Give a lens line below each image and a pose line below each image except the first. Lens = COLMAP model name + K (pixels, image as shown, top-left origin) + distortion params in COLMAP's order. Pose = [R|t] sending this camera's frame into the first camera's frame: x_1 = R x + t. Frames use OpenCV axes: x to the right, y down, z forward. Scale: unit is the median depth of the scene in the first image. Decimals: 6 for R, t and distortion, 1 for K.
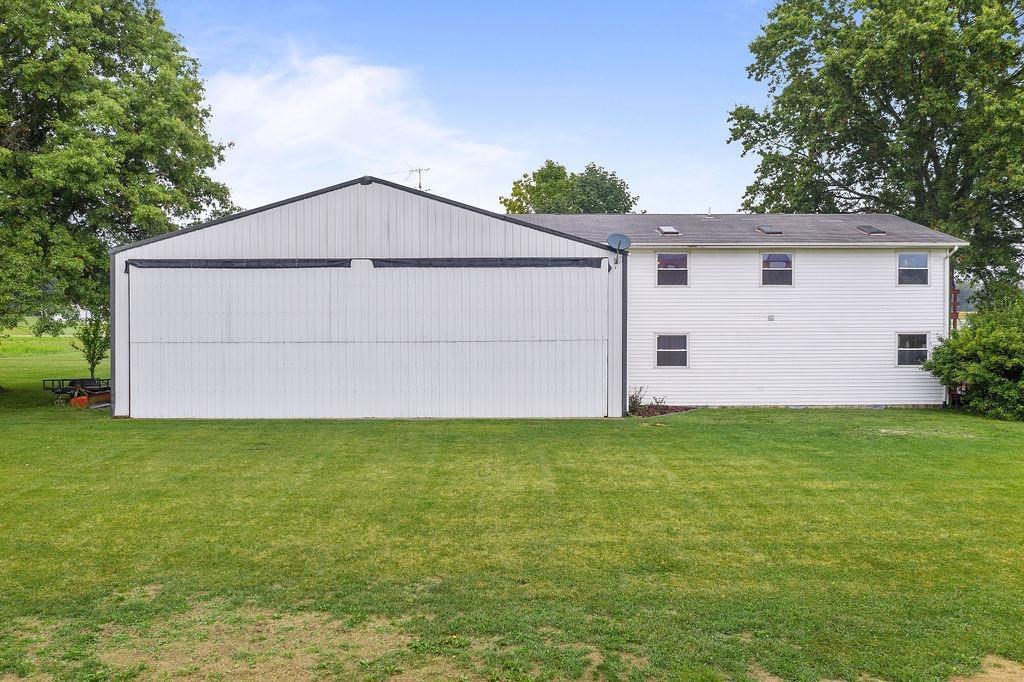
lens RADIAL K [[830.7, 0, 512.0], [0, 830.7, 341.0], [0, 0, 1]] dist [0.001982, 0.000896]
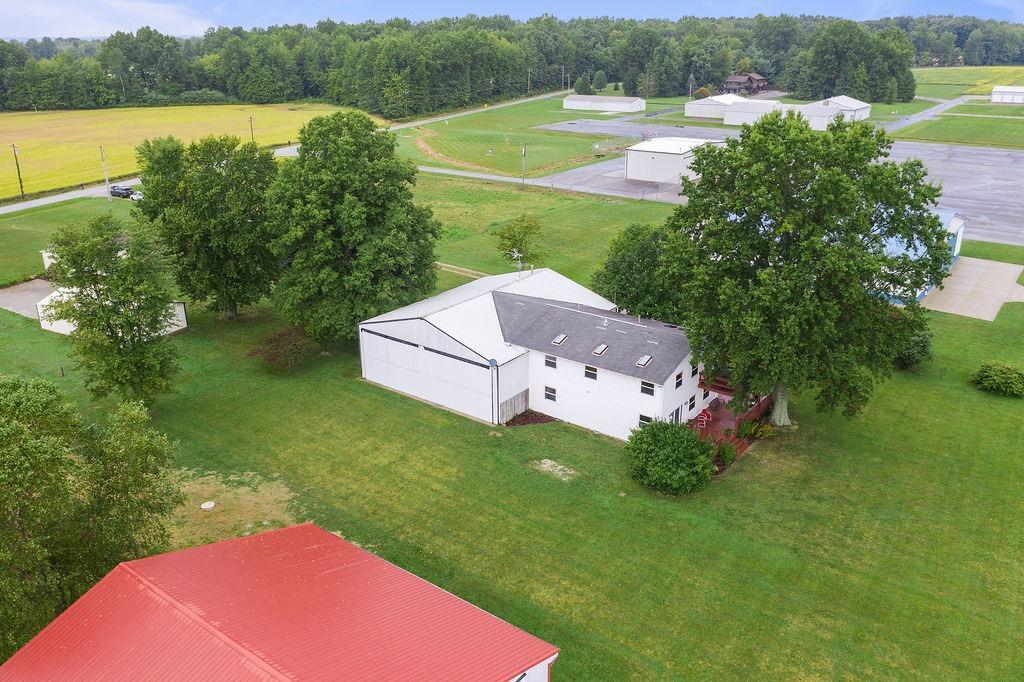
lens RADIAL K [[830.7, 0, 512.0], [0, 830.7, 341.0], [0, 0, 1]] dist [0.001982, 0.000896]
pose [[0.802891, 0.216449, -0.555442, 1.349243], [-0.027180, 0.944076, 0.328607, -0.875668], [0.595506, -0.248738, 0.763873, -0.774164]]
